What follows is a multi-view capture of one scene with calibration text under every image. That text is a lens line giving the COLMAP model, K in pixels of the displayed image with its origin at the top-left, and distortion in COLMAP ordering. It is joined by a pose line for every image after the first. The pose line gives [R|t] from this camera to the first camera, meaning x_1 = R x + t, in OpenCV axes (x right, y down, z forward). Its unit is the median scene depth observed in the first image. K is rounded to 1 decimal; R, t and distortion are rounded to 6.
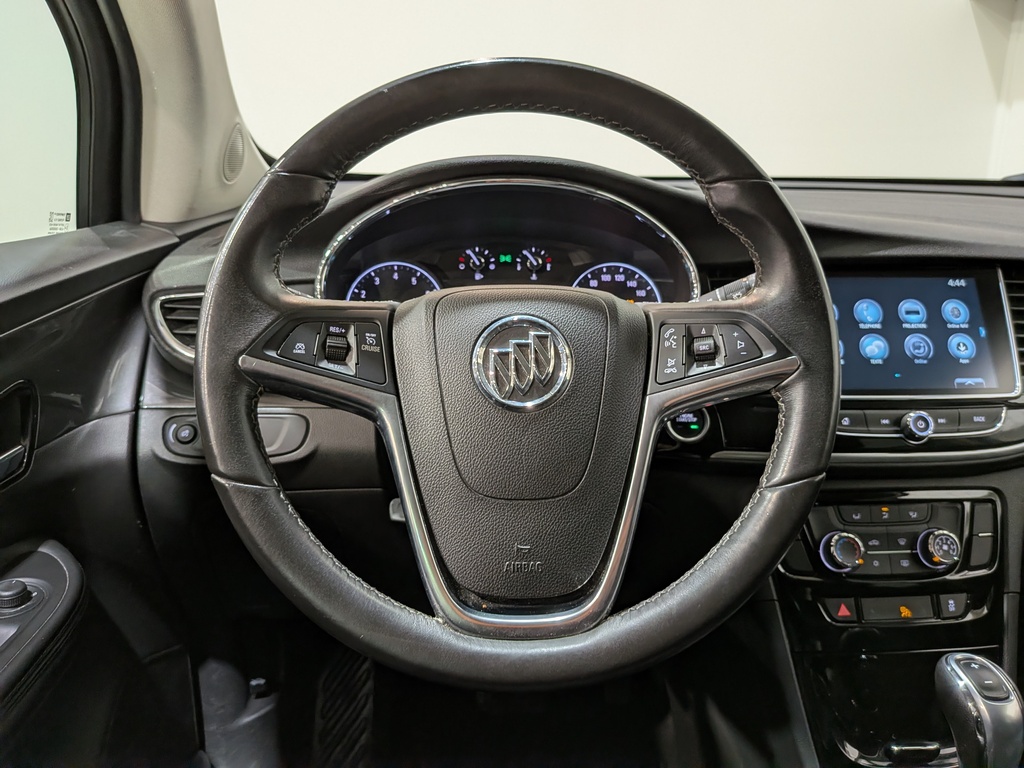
lens RADIAL K [[740.0, 0, 513.3], [0, 740.0, 366.8], [0, 0, 1]] dist [0.053913, -0.086315]
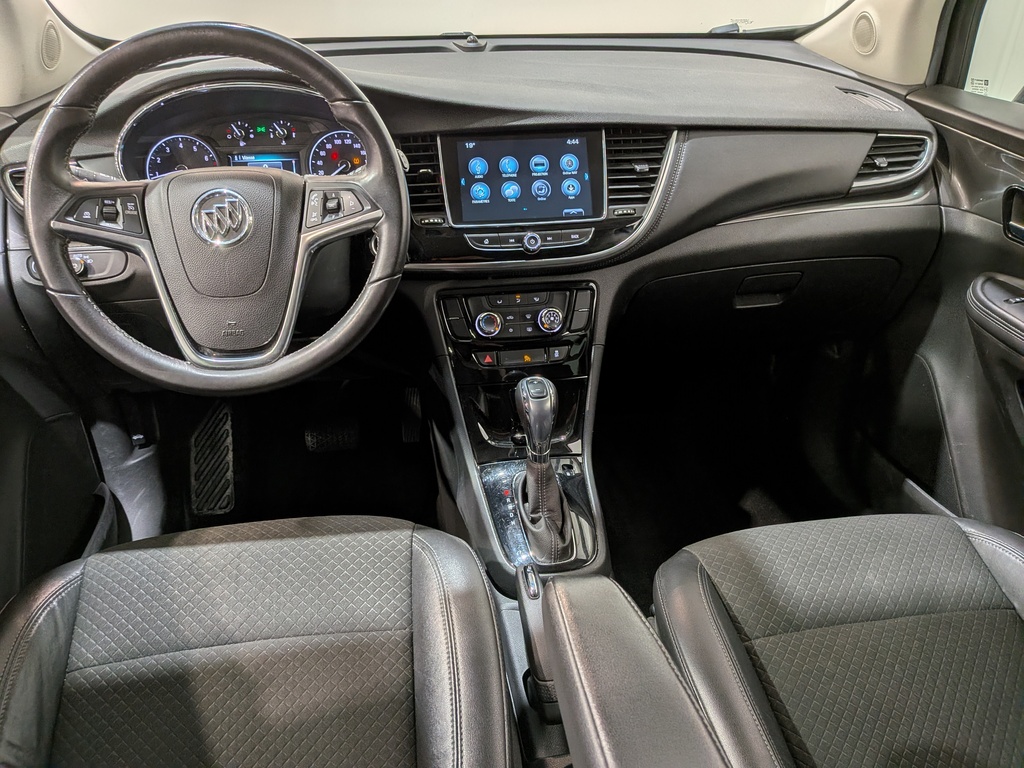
lens RADIAL K [[740.0, 0, 503.3], [0, 740.0, 375.9], [0, 0, 1]] dist [0.053913, -0.086315]
pose [[0.995840, -0.051875, 0.074908, 0.341972], [0.030755, 0.965233, 0.259576, -0.054476], [-0.085769, -0.256192, 0.962813, -0.547890]]
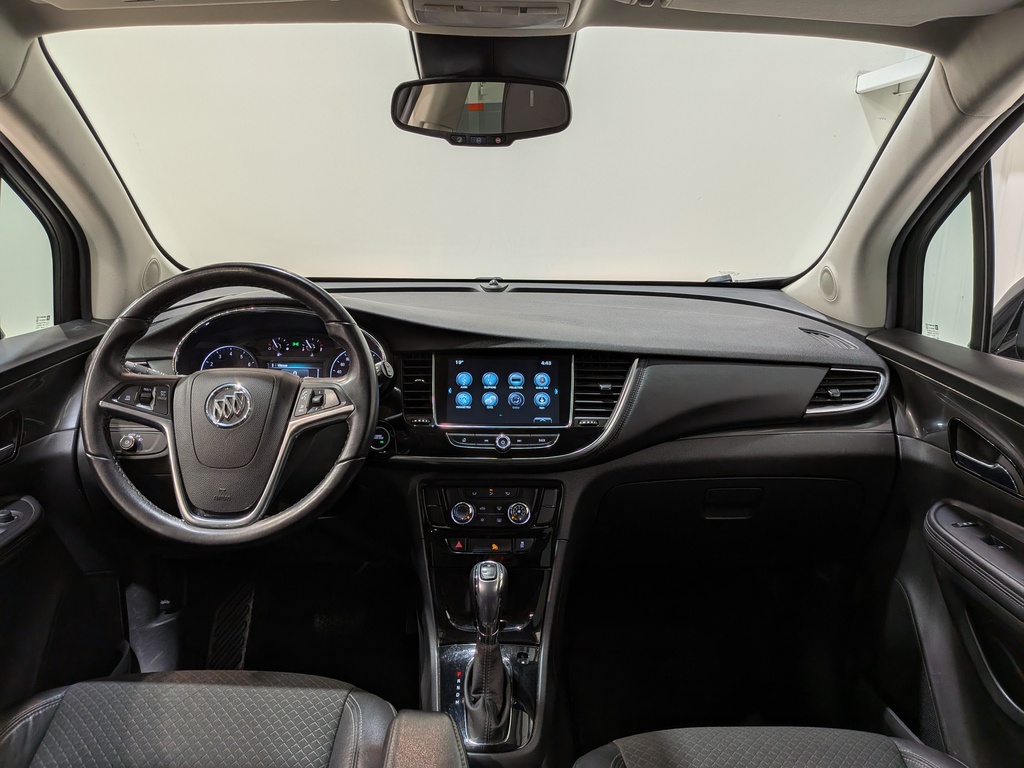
lens RADIAL K [[740.0, 0, 514.7], [0, 740.0, 390.2], [0, 0, 1]] dist [0.053913, -0.086315]
pose [[0.999010, 0.014479, -0.042062, 0.626622], [-0.015300, 0.999697, -0.019270, -0.014800], [0.041770, 0.019895, 0.998929, -0.768693]]
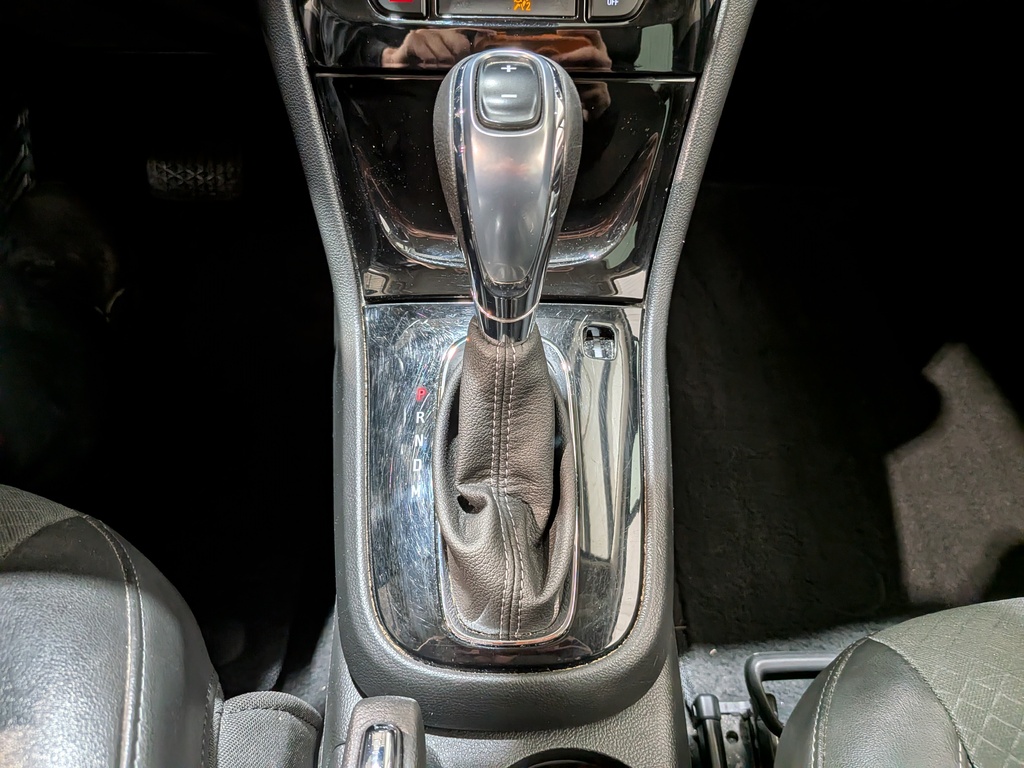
lens RADIAL K [[740.0, 0, 514.1], [0, 740.0, 400.1], [0, 0, 1]] dist [0.053913, -0.086315]
pose [[0.999013, 0.042809, -0.011867, 0.525810], [-0.027446, 0.804828, 0.592873, 0.234745], [0.034931, -0.591962, 0.805208, 0.386726]]
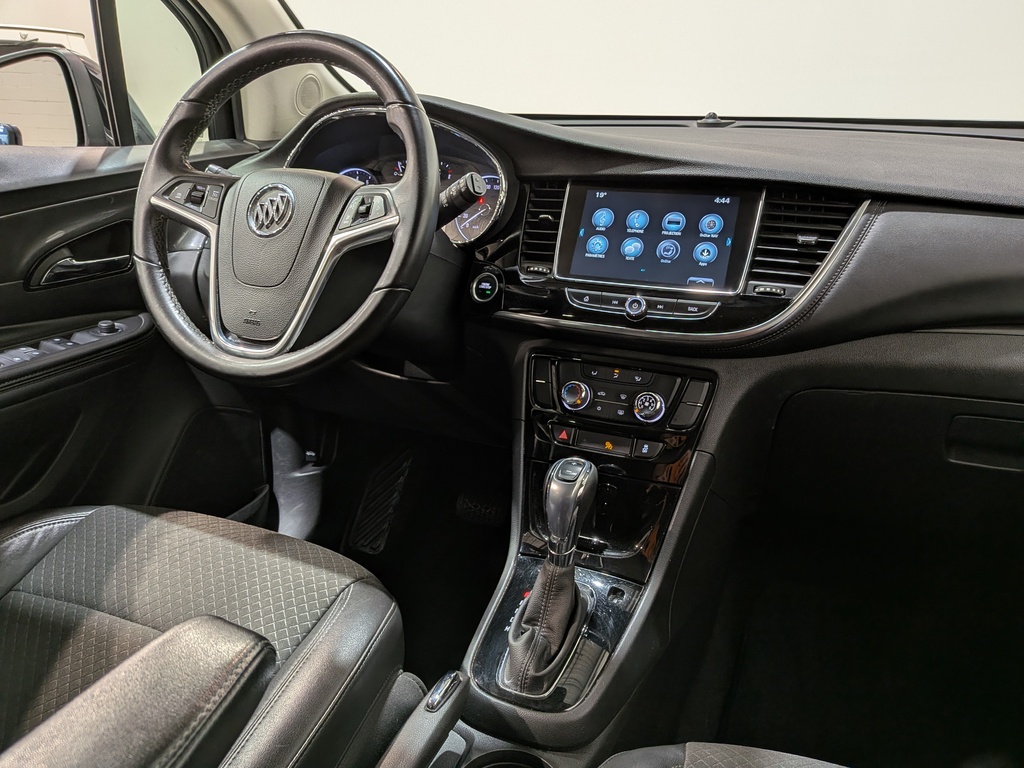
lens RADIAL K [[740.0, 0, 530.4], [0, 740.0, 398.2], [0, 0, 1]] dist [0.053913, -0.086315]
pose [[0.898815, 0.157333, -0.409118, 0.904274], [-0.117700, 0.985712, 0.120489, 0.098416], [0.422229, -0.060144, 0.904492, -0.246526]]
